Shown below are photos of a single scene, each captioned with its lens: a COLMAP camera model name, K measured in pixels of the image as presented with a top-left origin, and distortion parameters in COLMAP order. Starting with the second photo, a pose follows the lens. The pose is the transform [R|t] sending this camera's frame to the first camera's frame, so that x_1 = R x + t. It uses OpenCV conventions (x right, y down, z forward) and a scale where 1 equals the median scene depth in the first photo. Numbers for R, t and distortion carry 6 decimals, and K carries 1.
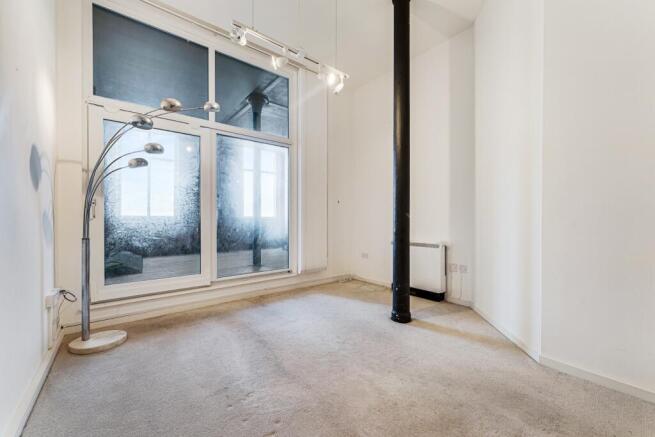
lens RADIAL K [[265.2, 0, 325.4], [0, 265.2, 220.3], [0, 0, 1]] dist [-0.002112, 0.000812]
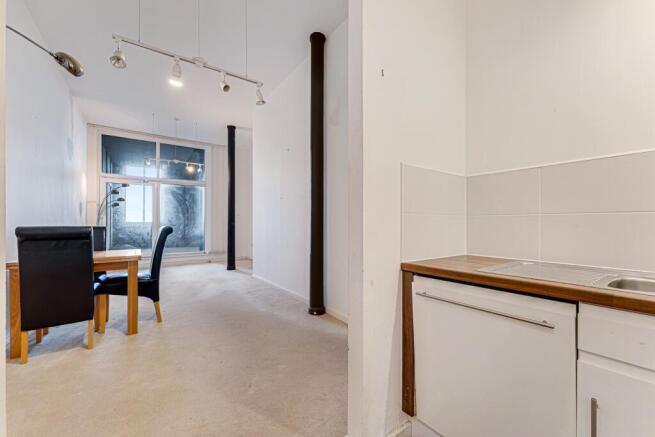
lens RADIAL K [[265.2, 0, 328.1], [0, 265.2, 221.2], [0, 0, 1]] dist [-0.002112, 0.000812]
pose [[0.998932, -0.003556, -0.046078, 0.978057], [0.003160, 0.999957, -0.008664, -0.012102], [0.046106, 0.008509, 0.998900, -0.991082]]
